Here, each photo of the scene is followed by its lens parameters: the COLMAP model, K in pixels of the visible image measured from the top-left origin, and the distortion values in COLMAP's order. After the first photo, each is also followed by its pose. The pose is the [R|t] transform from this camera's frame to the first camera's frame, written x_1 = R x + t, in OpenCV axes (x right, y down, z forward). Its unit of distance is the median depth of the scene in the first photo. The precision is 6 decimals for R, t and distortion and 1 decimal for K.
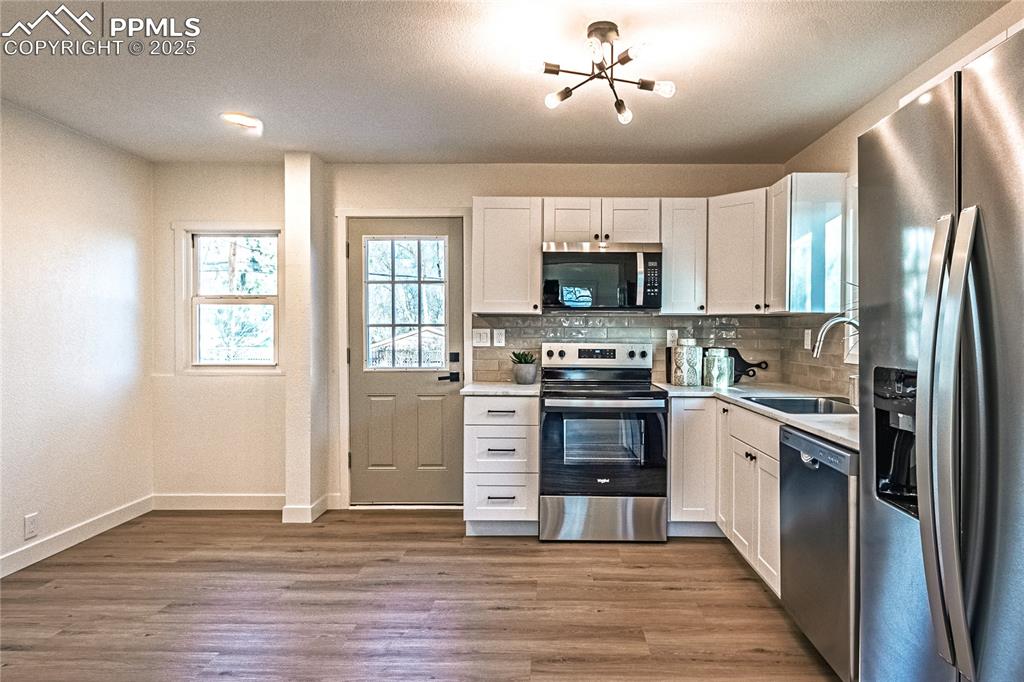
lens RADIAL K [[602.9, 0, 541.9], [0, 602.9, 342.0], [0, 0, 1]] dist [0.008784, -0.000084]
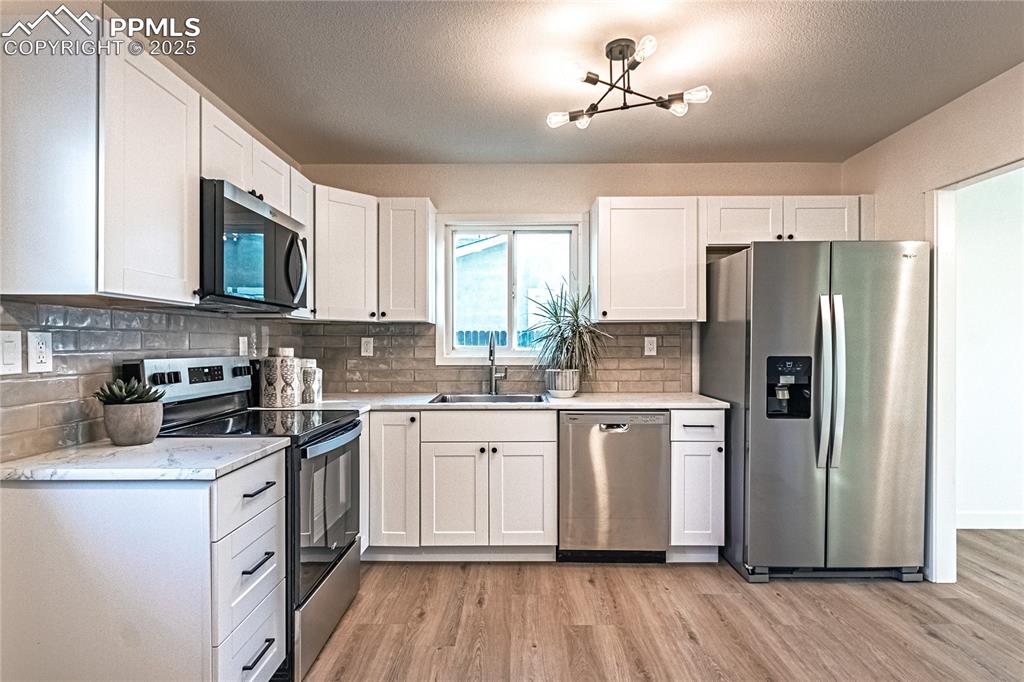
lens RADIAL K [[542.9, 0, 516.4], [0, 542.9, 346.5], [0, 0, 1]] dist [0.006888, -0.001160]
pose [[-0.014481, -0.010374, 0.999841, -0.508779], [0.015943, 0.999817, 0.010605, -0.010714], [-0.999768, 0.016094, -0.014313, 0.730087]]
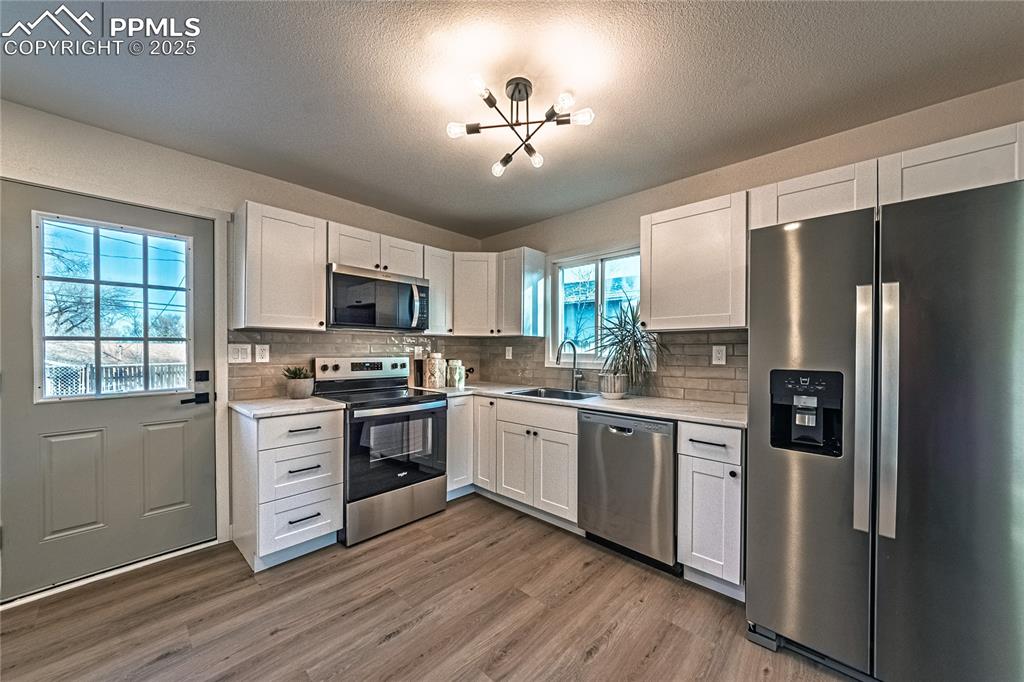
lens RADIAL K [[370.8, 0, 517.1], [0, 370.8, 350.4], [0, 0, 1]] dist [-0.000371, -0.000625]
pose [[0.667923, -0.003098, 0.744224, -0.265301], [0.009560, 0.999945, -0.004417, -0.006079], [-0.744169, 0.010065, 0.667915, 0.322123]]
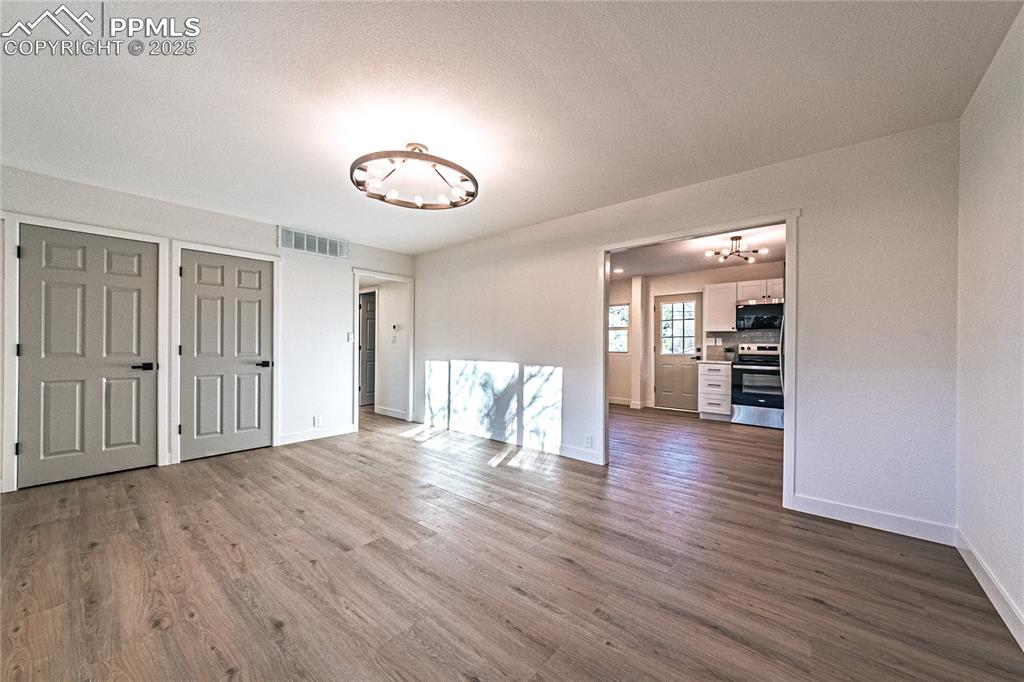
lens RADIAL K [[370.8, 0, 507.3], [0, 370.8, 340.7], [0, 0, 1]] dist [-0.000371, -0.000625]
pose [[0.758279, 0.001346, -0.651929, 0.272070], [-0.023015, 0.999430, -0.024706, 0.048403], [0.651524, 0.033738, 0.757877, -0.709821]]
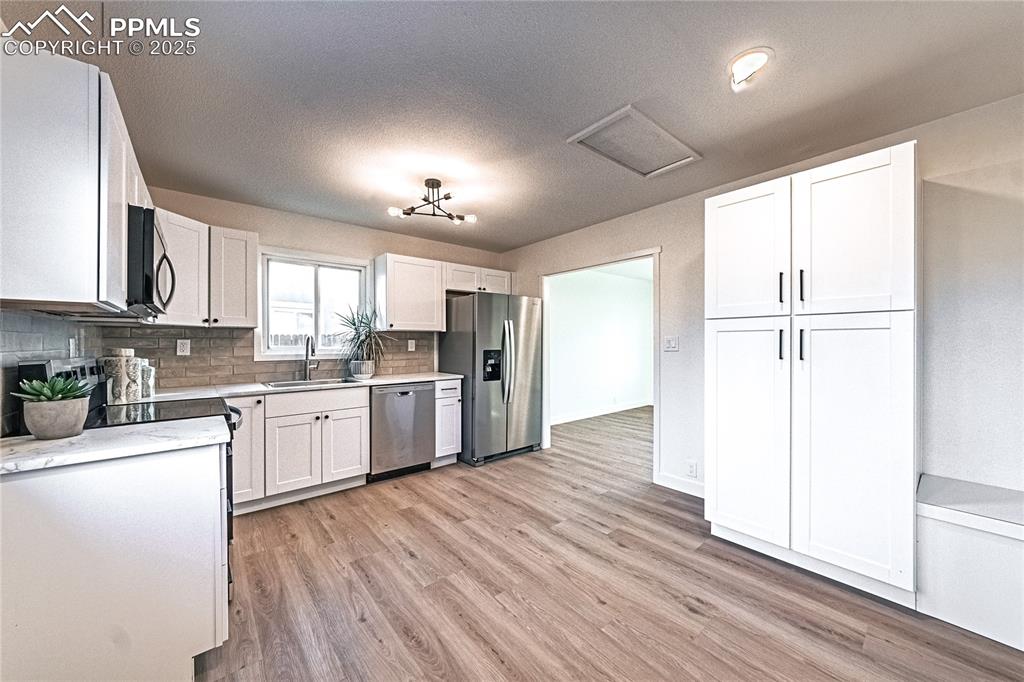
lens RADIAL K [[370.8, 0, 521.2], [0, 370.8, 342.9], [0, 0, 1]] dist [-0.000371, -0.000625]
pose [[-0.667032, -0.001775, 0.745027, -0.582984], [0.011560, 0.999852, 0.012731, -0.014970], [-0.744939, 0.017104, -0.666913, 0.963057]]
